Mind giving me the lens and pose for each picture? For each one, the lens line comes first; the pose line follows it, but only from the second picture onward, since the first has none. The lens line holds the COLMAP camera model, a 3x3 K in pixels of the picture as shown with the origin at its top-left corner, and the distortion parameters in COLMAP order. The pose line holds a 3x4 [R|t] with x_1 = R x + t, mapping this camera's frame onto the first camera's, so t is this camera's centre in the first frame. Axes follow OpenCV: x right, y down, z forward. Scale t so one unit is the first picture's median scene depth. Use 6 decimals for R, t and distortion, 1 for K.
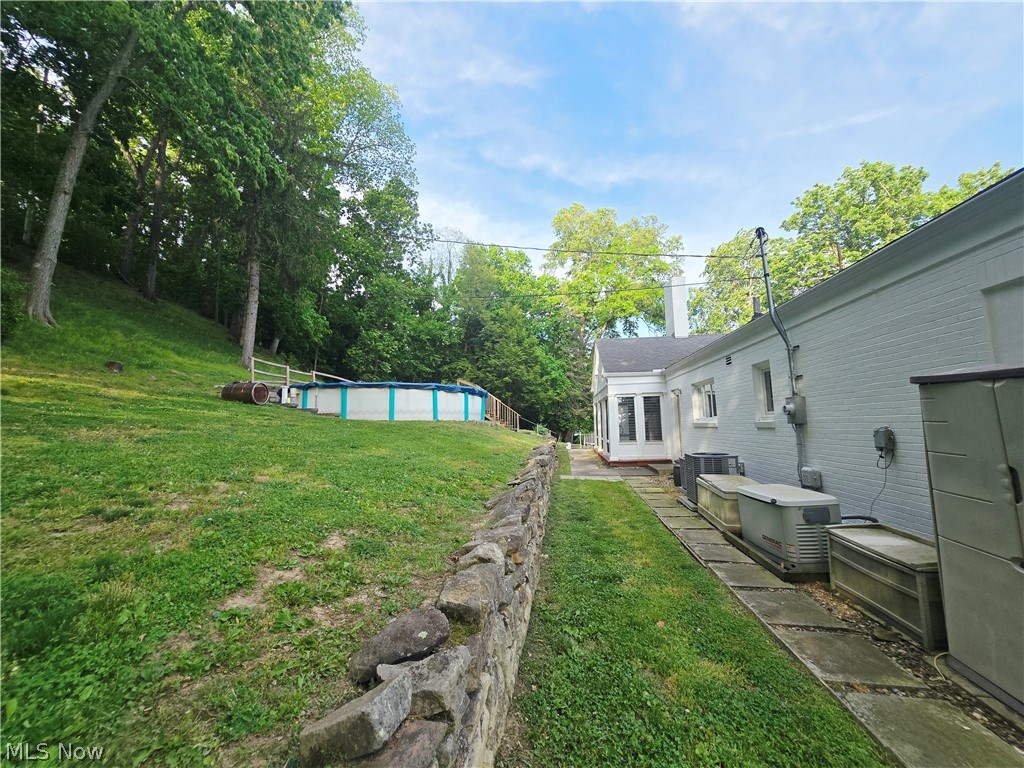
lens RADIAL K [[418.6, 0, 512.0], [0, 418.6, 384.0], [0, 0, 1]] dist [-0.000592, 0.000545]
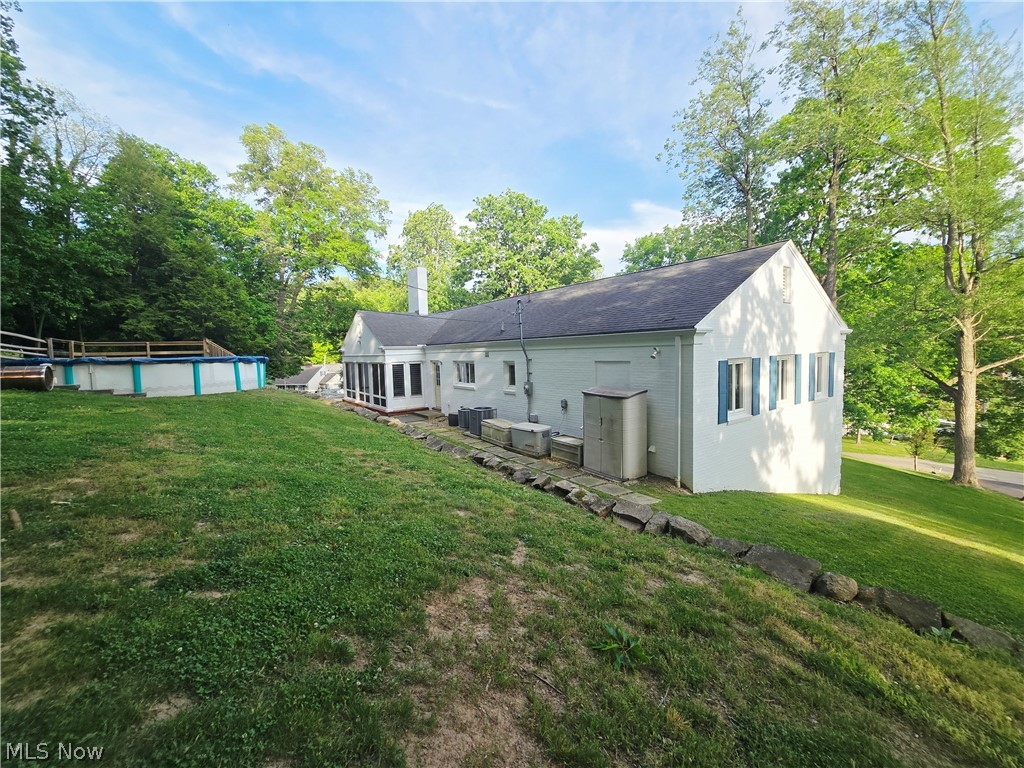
lens RADIAL K [[422.9, 0, 512.0], [0, 422.9, 384.0], [0, 0, 1]] dist [0.001247, 0.000418]
pose [[0.725586, -0.050202, 0.686298, -0.395935], [-0.058597, 0.989205, 0.134311, -0.109908], [-0.685632, -0.137669, 0.714811, -0.230784]]
